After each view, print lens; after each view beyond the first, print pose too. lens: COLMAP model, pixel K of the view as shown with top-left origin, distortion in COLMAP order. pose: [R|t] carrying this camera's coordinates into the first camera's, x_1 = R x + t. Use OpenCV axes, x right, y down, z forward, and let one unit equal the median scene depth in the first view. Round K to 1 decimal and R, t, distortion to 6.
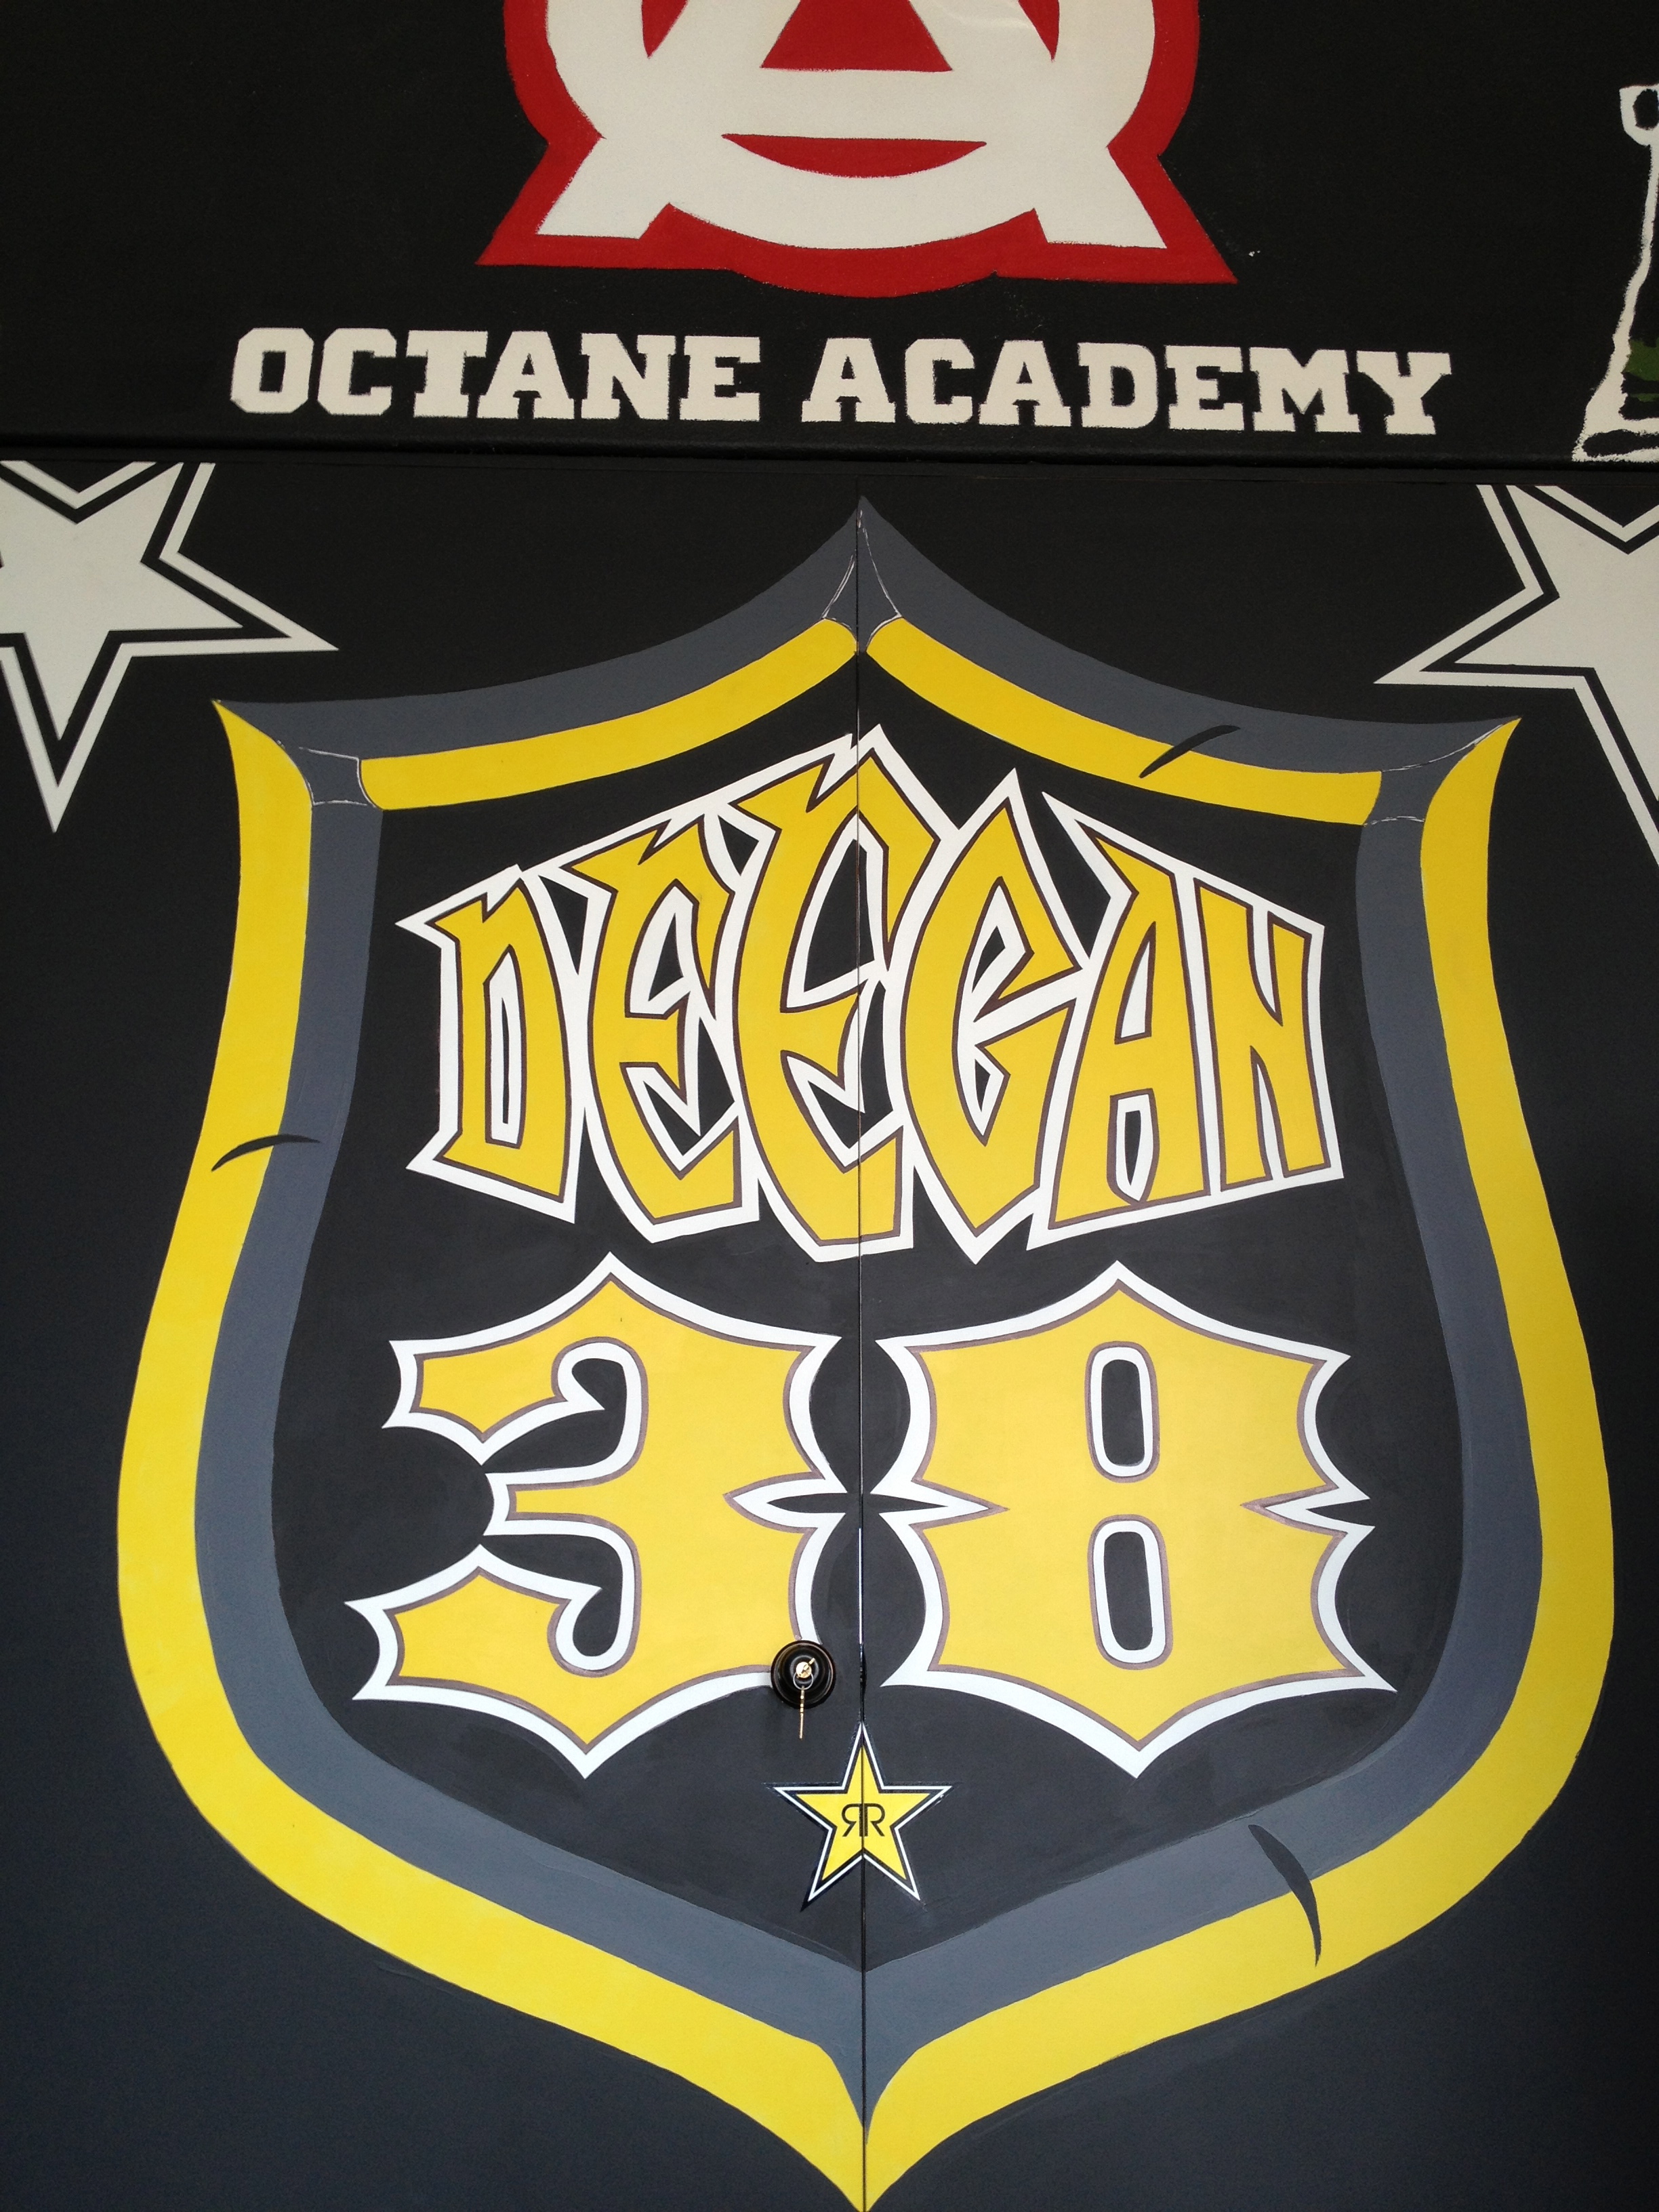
lens RADIAL K [[2102.0, 0, 806.3], [0, 2102.0, 1052.8], [0, 0, 1]] dist [0.096566, -0.201235]
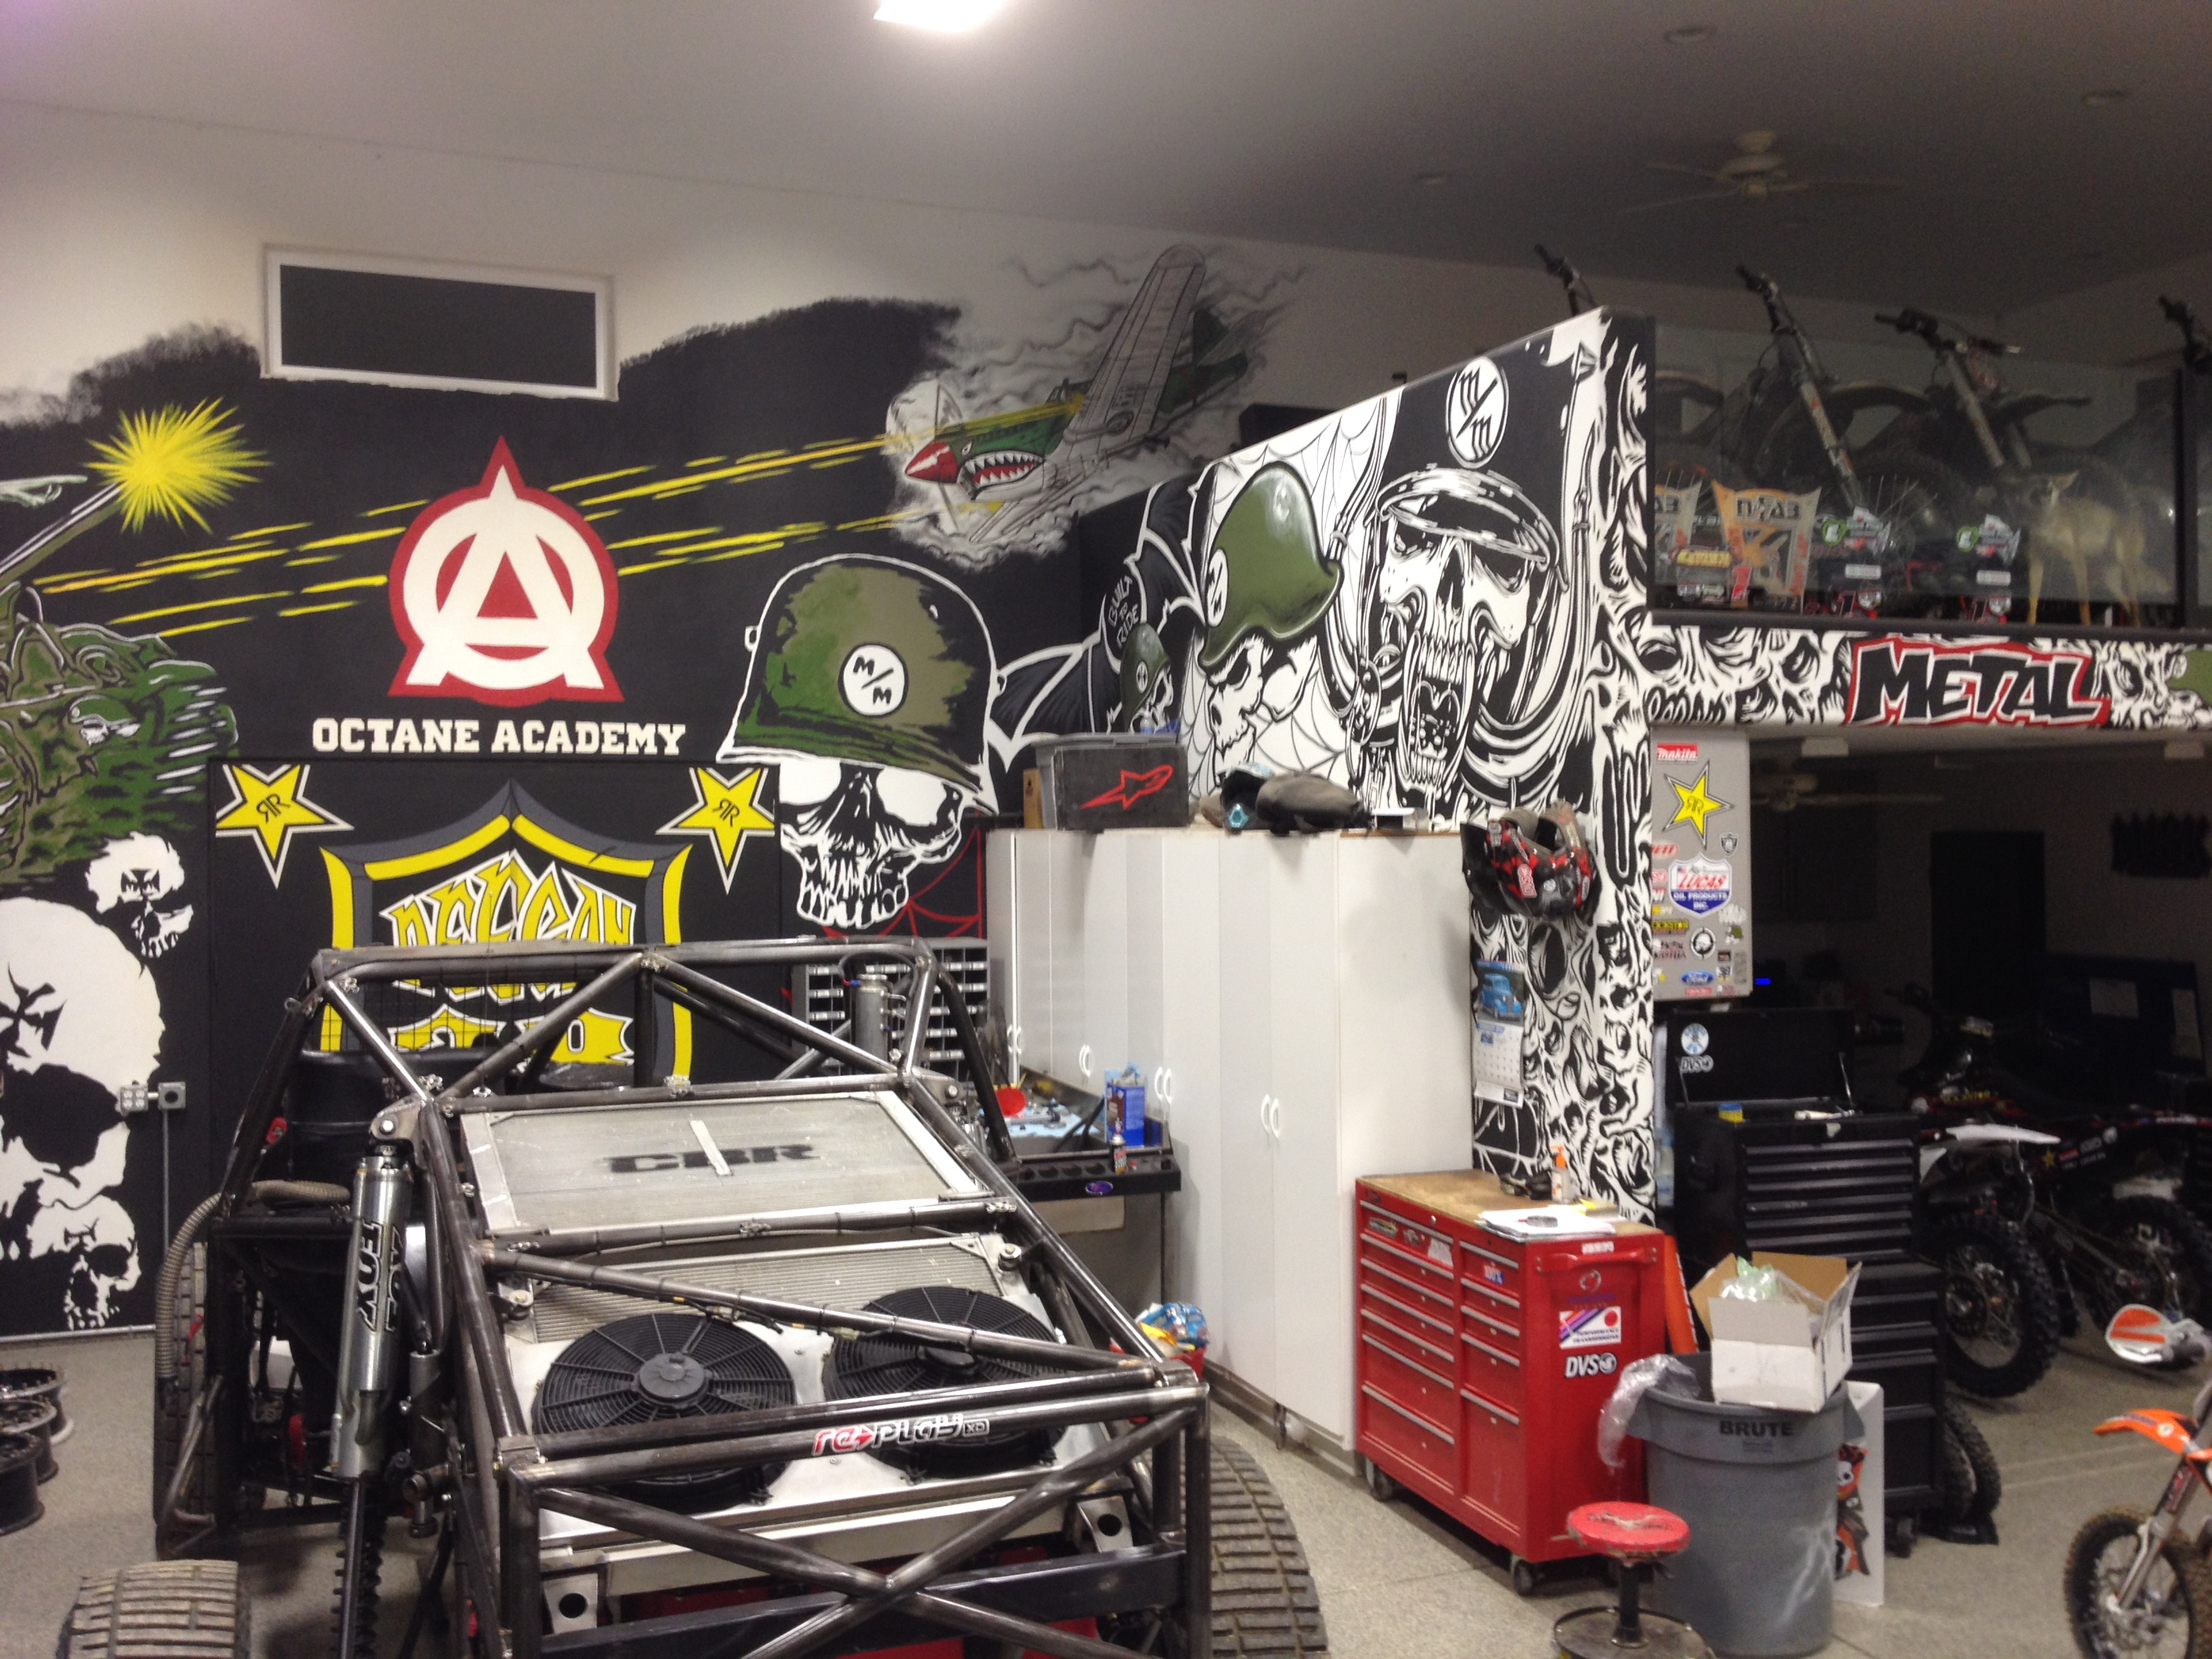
lens RADIAL K [[2067.5, 0, 1074.9], [0, 2067.5, 827.8], [0, 0, 1]] dist [0.097214, -0.183082]
pose [[0.945242, -0.012147, 0.326144, -0.215741], [-0.103575, 0.936485, 0.335065, -1.441904], [-0.309499, -0.350498, 0.883946, -2.374907]]
